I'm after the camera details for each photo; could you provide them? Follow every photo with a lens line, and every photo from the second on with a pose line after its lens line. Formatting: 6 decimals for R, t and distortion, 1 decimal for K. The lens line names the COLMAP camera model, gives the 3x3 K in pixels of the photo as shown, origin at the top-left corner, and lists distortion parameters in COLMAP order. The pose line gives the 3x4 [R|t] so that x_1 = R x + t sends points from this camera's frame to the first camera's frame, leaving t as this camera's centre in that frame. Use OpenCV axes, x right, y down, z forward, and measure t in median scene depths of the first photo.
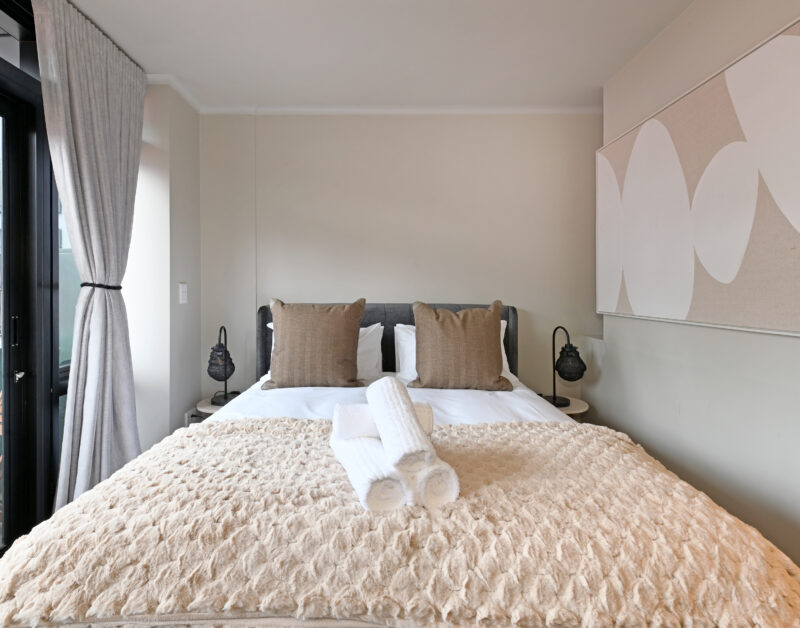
lens RADIAL K [[403.2, 0, 389.7], [0, 403.2, 294.5], [0, 0, 1]] dist [-0.000598, -0.000440]
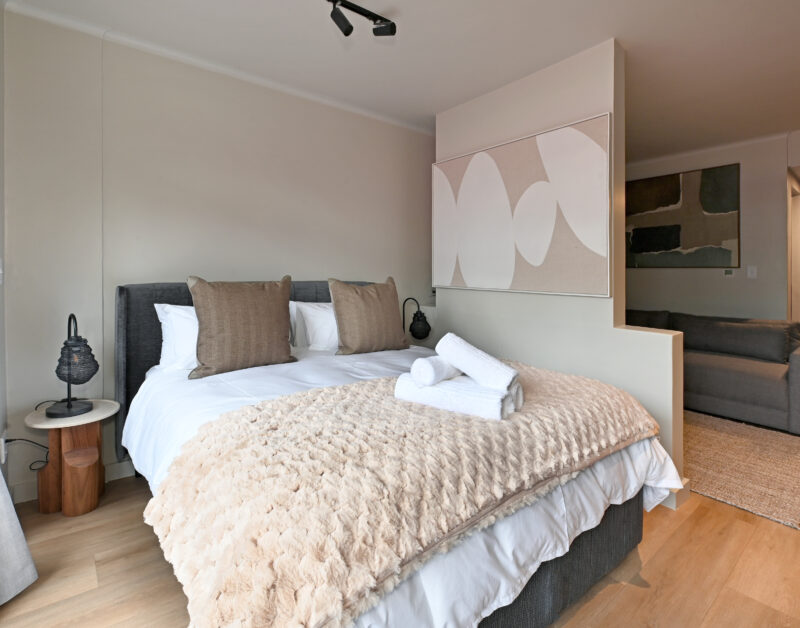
lens RADIAL K [[398.8, 0, 410.0], [0, 398.8, 275.0], [0, 0, 1]] dist [0.000770, -0.012423]
pose [[0.795235, -0.002517, 0.606297, -0.432415], [-0.000910, 0.999985, 0.005345, 0.001387], [-0.606301, -0.004802, 0.795221, 0.009934]]
